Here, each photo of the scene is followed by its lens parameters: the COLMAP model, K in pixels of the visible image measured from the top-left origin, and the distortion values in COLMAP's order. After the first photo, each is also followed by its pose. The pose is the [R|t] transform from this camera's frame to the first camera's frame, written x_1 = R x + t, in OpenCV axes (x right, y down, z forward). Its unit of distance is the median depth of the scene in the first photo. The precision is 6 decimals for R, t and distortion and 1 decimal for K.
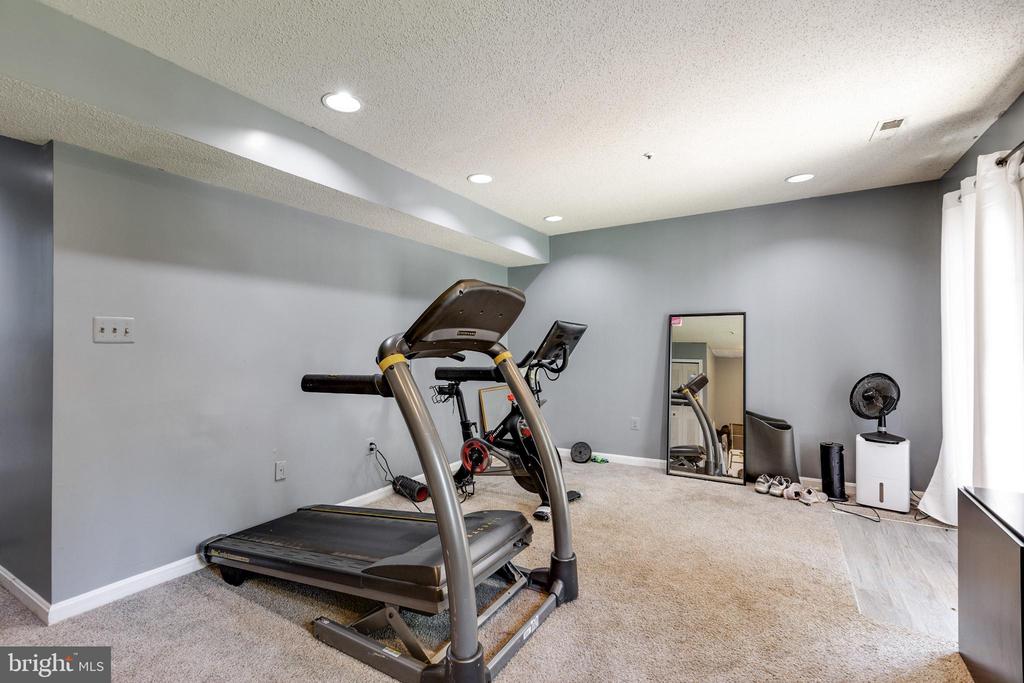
lens RADIAL K [[459.2, 0, 509.7], [0, 459.2, 344.7], [0, 0, 1]] dist [0.004964, 0.001143]
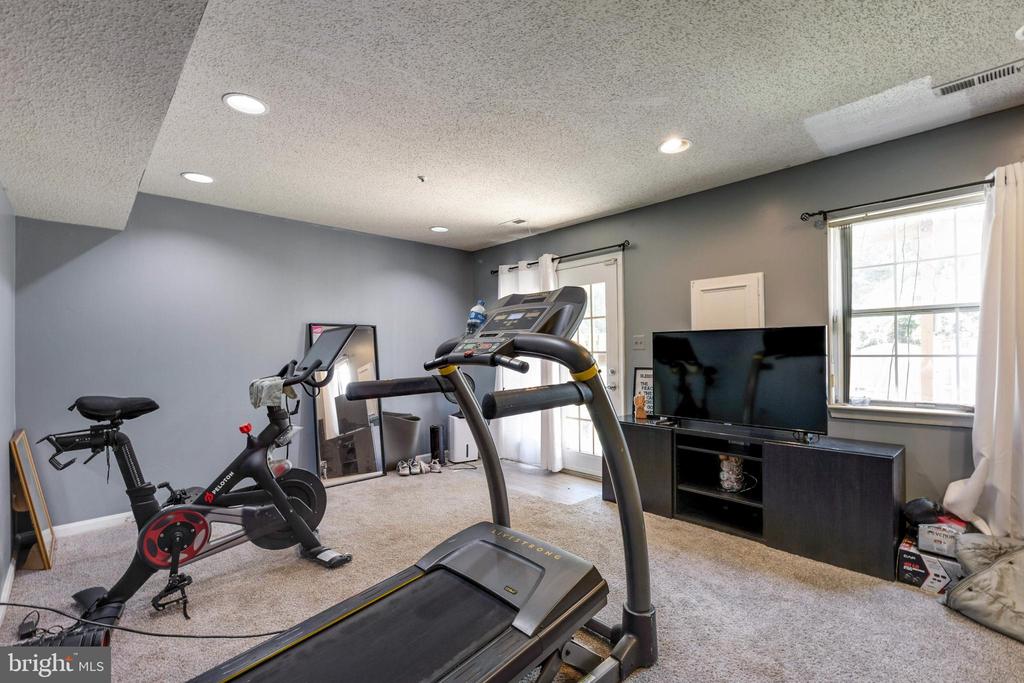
lens RADIAL K [[459.2, 0, 510.1], [0, 459.2, 343.2], [0, 0, 1]] dist [0.004964, 0.001143]
pose [[0.272228, 0.019987, 0.962025, -0.563451], [0.008136, 0.999701, -0.023072, 0.004429], [-0.962198, 0.014108, 0.271984, 0.416378]]
